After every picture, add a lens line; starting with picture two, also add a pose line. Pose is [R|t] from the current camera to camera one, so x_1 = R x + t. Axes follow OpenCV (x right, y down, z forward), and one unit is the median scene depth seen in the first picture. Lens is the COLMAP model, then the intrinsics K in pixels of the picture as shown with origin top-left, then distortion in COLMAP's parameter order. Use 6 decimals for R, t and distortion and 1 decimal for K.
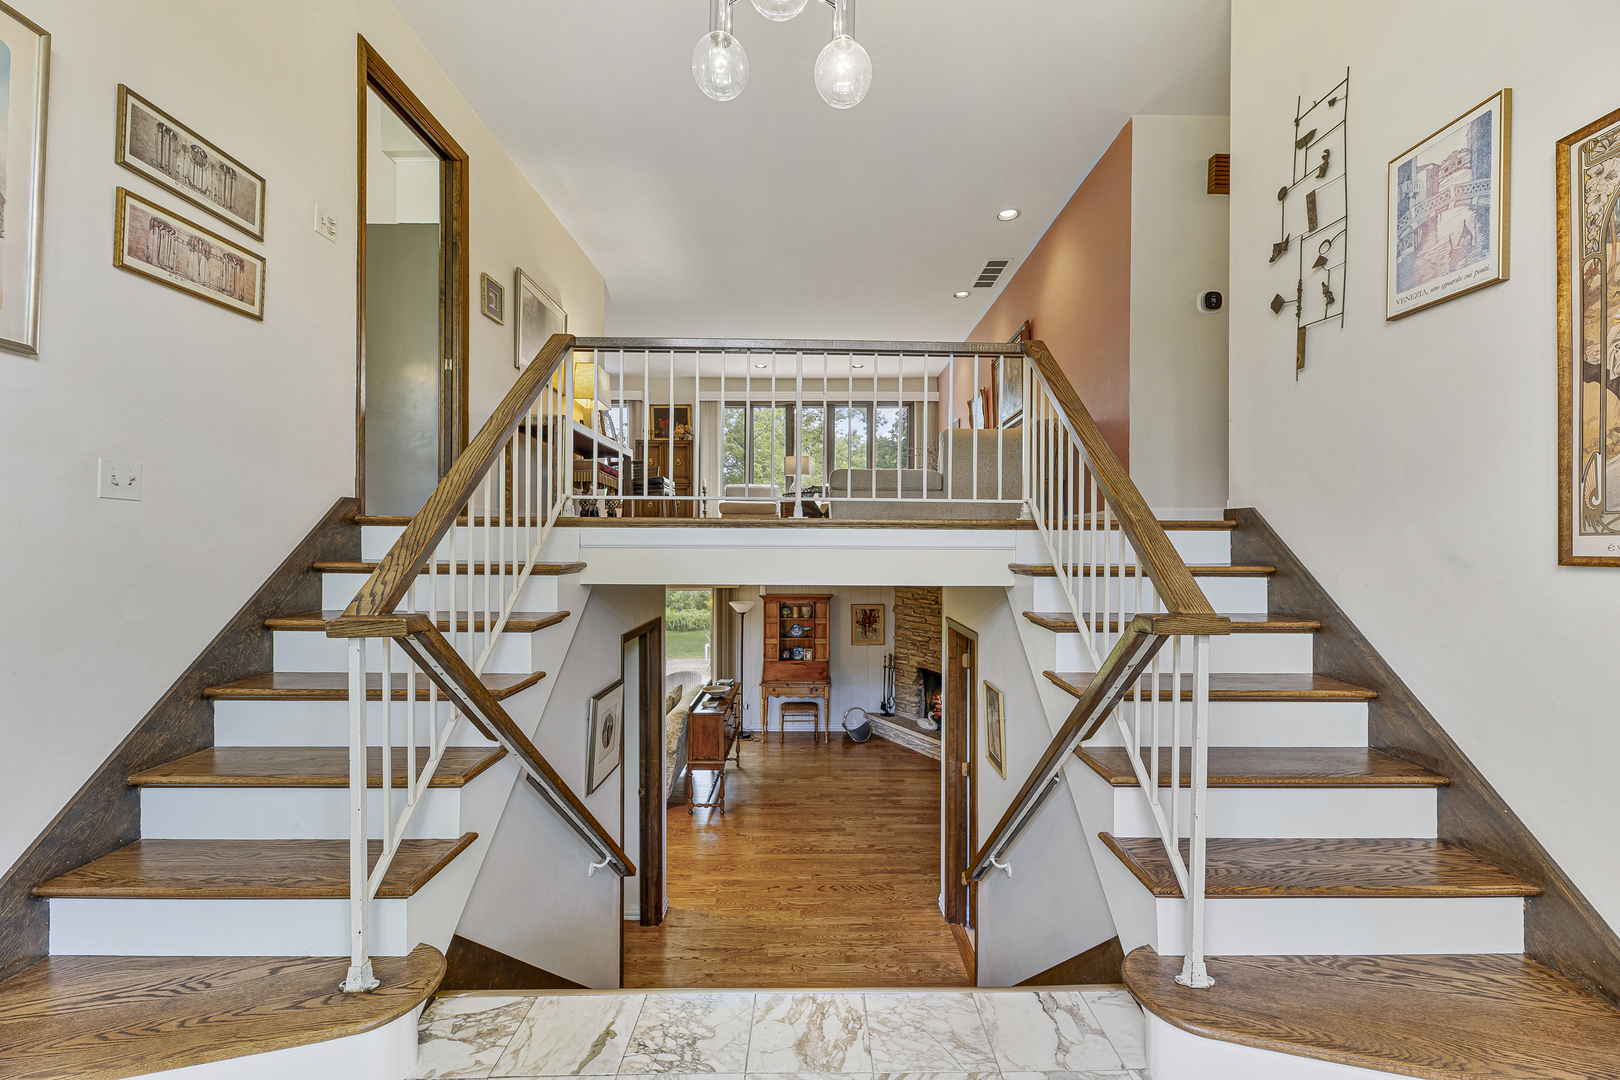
lens RADIAL K [[652.4, 0, 802.9], [0, 652.4, 552.7], [0, 0, 1]] dist [0.007429, -0.002008]
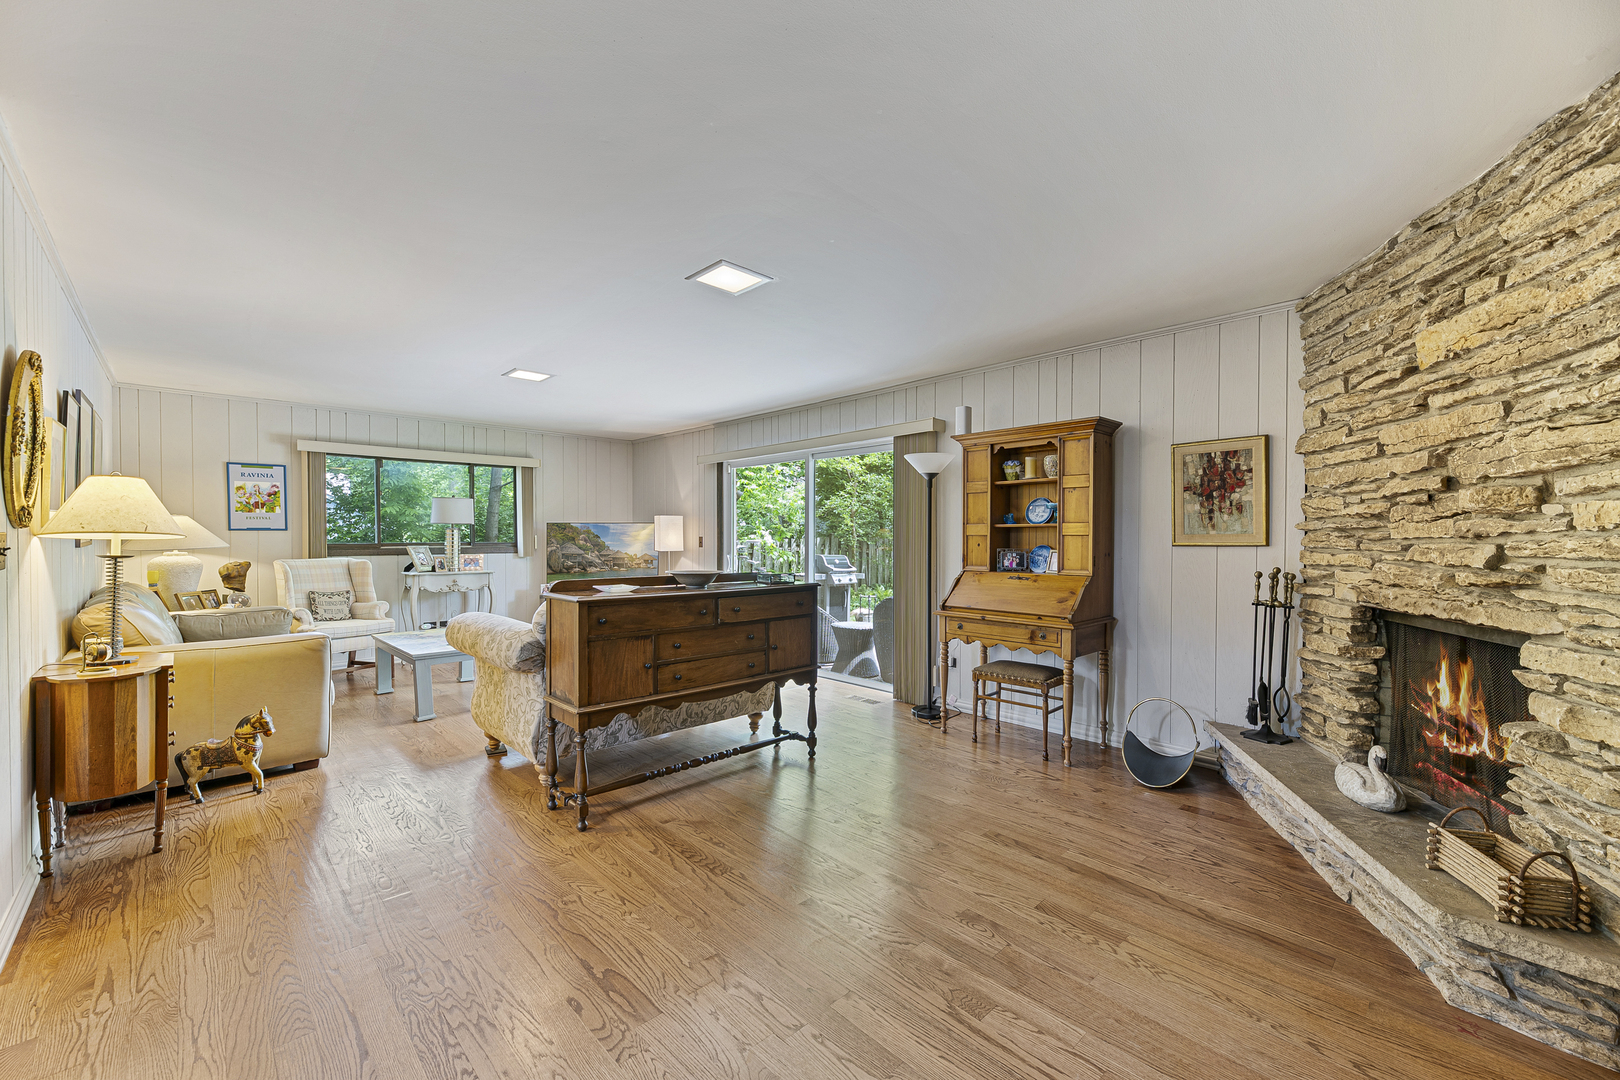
lens RADIAL K [[652.4, 0, 814.9], [0, 652.4, 538.3], [0, 0, 1]] dist [0.007429, -0.002008]
pose [[0.704034, 0.007421, -0.710128, 0.213210], [-0.016401, 0.999849, -0.005811, 0.147548], [0.709977, 0.015738, 0.704049, 0.576236]]
